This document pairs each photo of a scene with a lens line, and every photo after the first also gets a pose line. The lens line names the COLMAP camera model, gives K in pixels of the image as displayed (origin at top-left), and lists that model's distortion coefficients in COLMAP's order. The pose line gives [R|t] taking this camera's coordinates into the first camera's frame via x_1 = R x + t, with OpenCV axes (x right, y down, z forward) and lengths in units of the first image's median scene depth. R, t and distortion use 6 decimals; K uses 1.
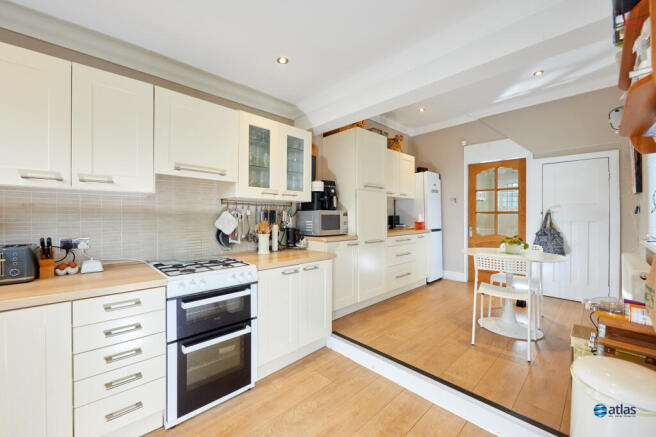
lens RADIAL K [[255.5, 0, 328.0], [0, 255.5, 218.5], [0, 0, 1]] dist [-0.000155, -0.000006]
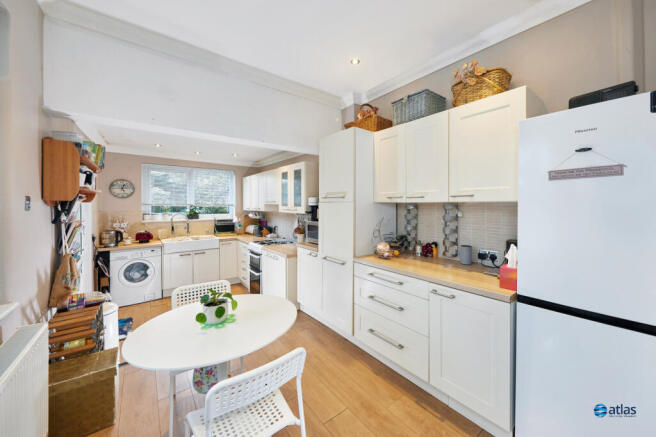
lens RADIAL K [[250.0, 0, 329.5], [0, 250.0, 205.4], [0, 0, 1]] dist [-0.000573, -0.000063]
pose [[-0.104776, 0.000544, -0.994496, 1.155000], [-0.003004, 0.999995, 0.000864, -0.107797], [0.994491, 0.003078, -0.104774, 1.214693]]
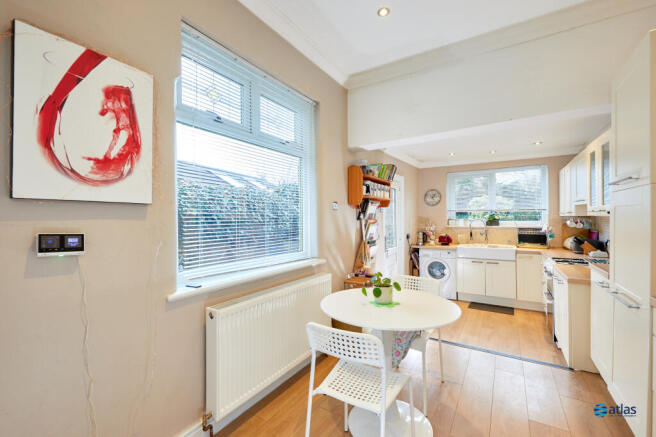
lens RADIAL K [[268.3, 0, 328.0], [0, 268.3, 218.5], [0, 0, 1]] dist [0.000374, 0.000034]
pose [[-0.973689, 0.002889, -0.227865, 0.969674], [0.001446, 0.999978, 0.006500, -0.074034], [0.227878, 0.006000, -0.973671, 1.455180]]
